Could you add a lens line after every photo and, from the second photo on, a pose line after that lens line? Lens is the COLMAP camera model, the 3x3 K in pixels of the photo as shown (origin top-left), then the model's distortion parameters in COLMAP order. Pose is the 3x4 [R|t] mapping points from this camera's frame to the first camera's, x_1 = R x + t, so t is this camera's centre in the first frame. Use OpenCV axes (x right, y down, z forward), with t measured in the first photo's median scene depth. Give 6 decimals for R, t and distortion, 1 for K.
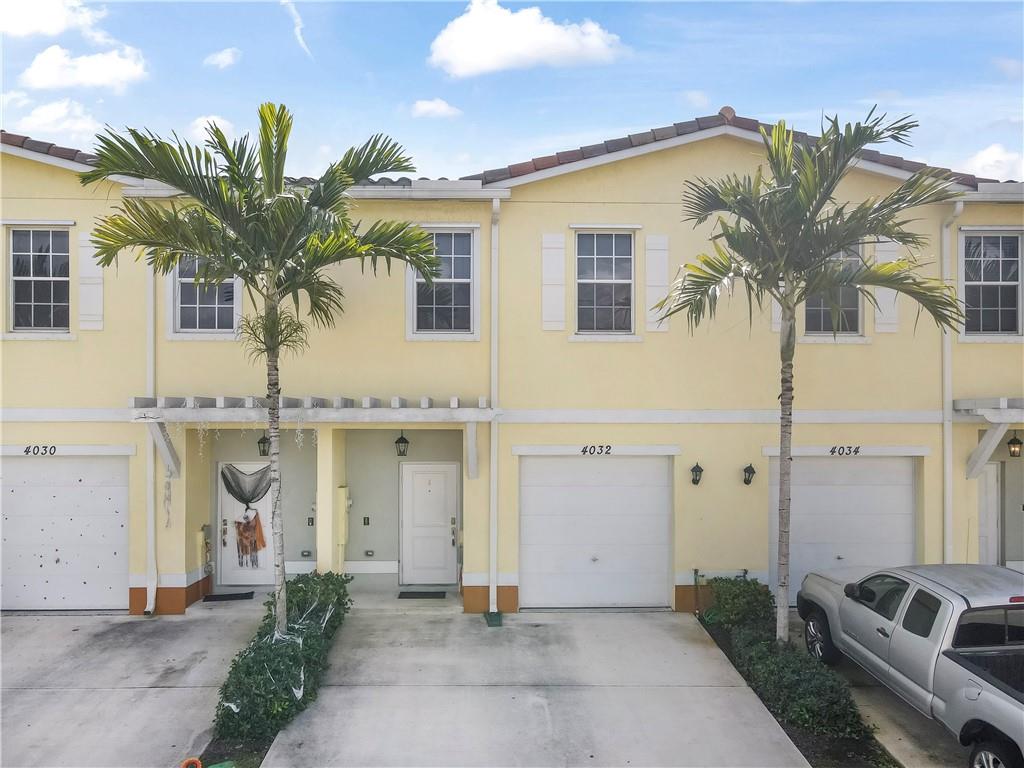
lens RADIAL K [[758.4, 0, 507.7], [0, 758.4, 425.6], [0, 0, 1]] dist [0.016868, 0.010103]
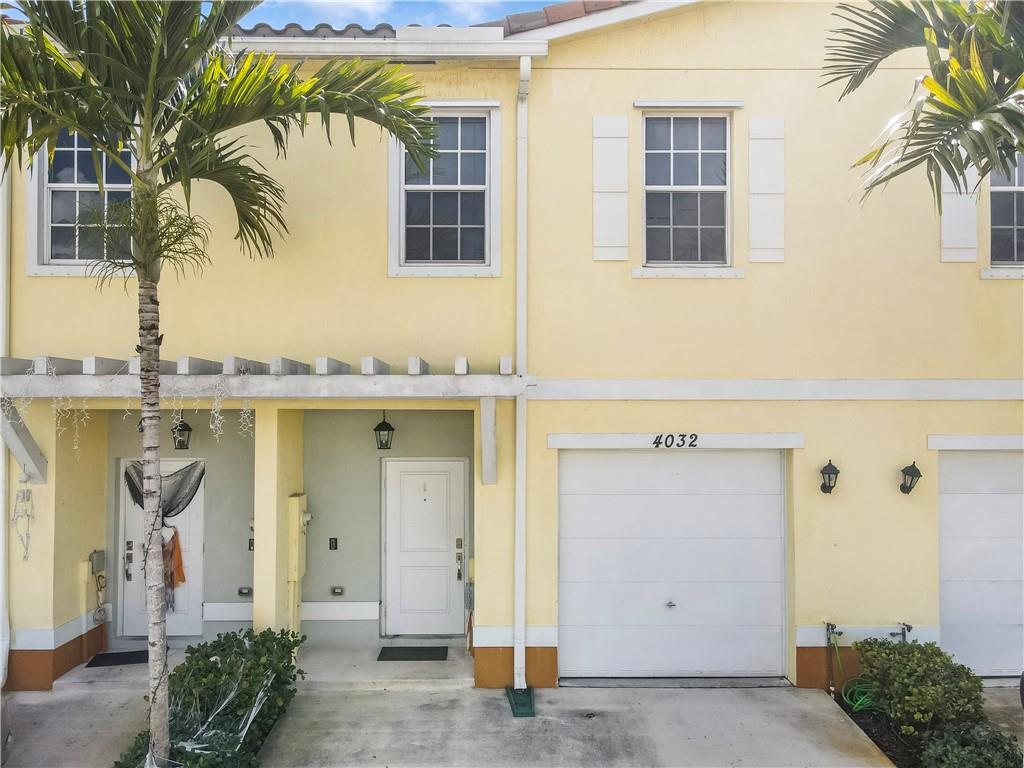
lens RADIAL K [[758.4, 0, 504.8], [0, 758.4, 398.9], [0, 0, 1]] dist [0.016868, 0.010103]
pose [[0.999946, -0.000440, -0.010418, -0.025720], [0.000250, 0.999834, -0.018235, 0.007982], [0.010424, 0.018231, 0.999779, 0.343753]]
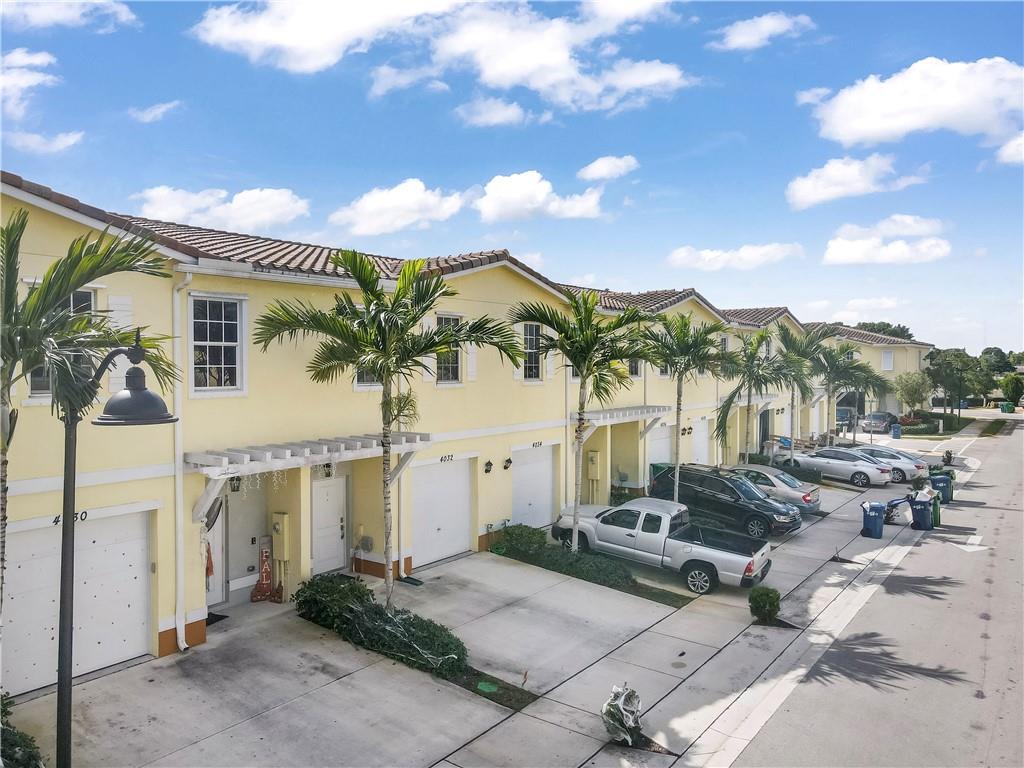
lens RADIAL K [[758.4, 0, 503.7], [0, 758.4, 381.0], [0, 0, 1]] dist [0.016868, 0.010103]
pose [[0.605281, -0.020884, 0.795738, -1.063704], [0.000363, 0.999663, 0.025960, -0.168954], [-0.796011, -0.015424, 0.605085, -0.022781]]
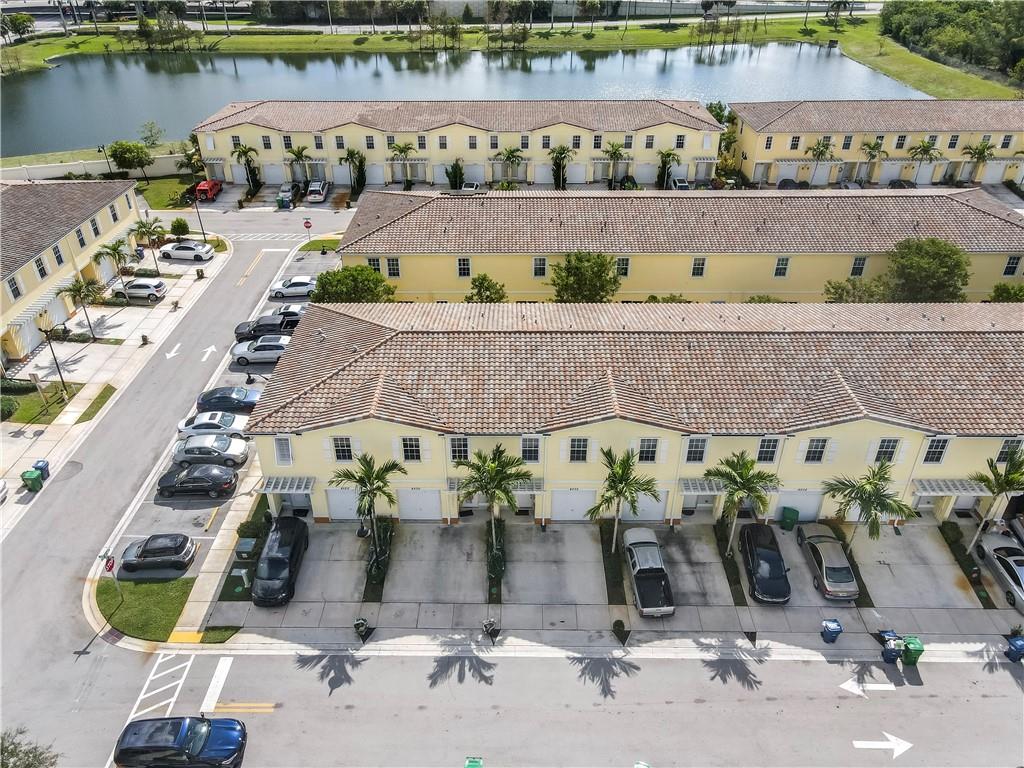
lens RADIAL K [[758.4, 0, 508.2], [0, 758.4, 385.3], [0, 0, 1]] dist [0.016868, 0.010103]
pose [[0.999614, 0.010007, -0.025928, -0.100733], [0.005710, 0.839065, 0.544001, -2.306925], [0.027199, -0.543939, 0.838684, -1.694272]]
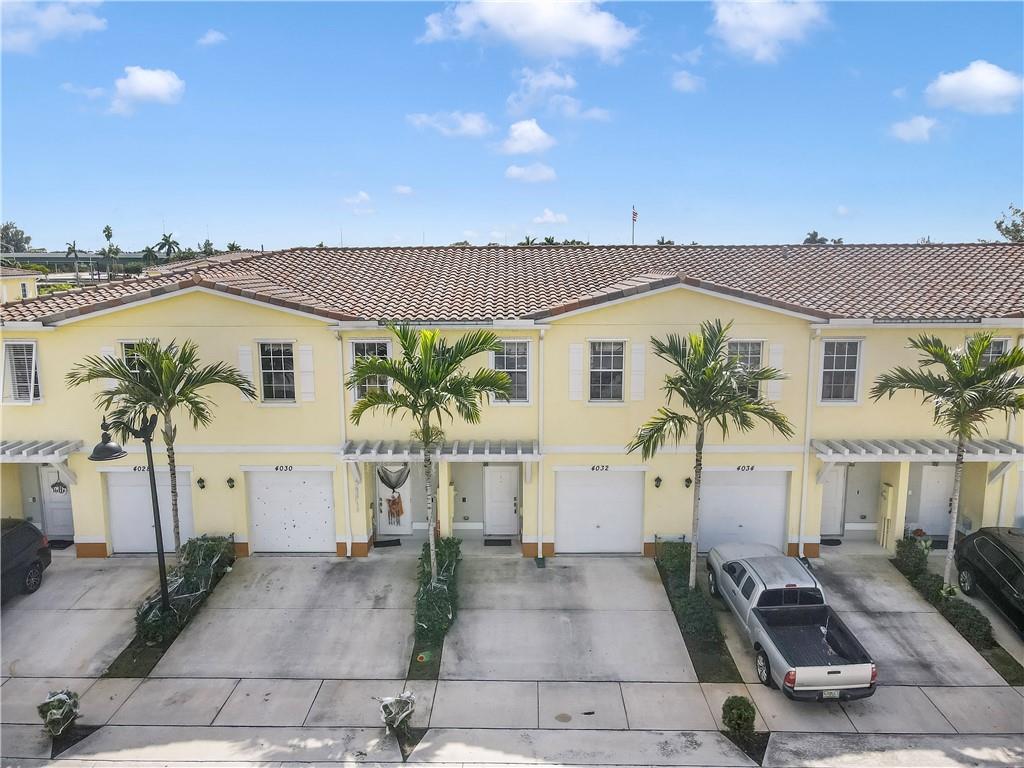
lens RADIAL K [[758.4, 0, 507.2], [0, 758.4, 379.5], [0, 0, 1]] dist [0.016868, 0.010103]
pose [[0.999494, 0.000300, -0.031803, -0.040020], [0.005052, 0.985766, 0.168048, -0.468439], [0.031400, -0.168124, 0.985266, -0.688006]]
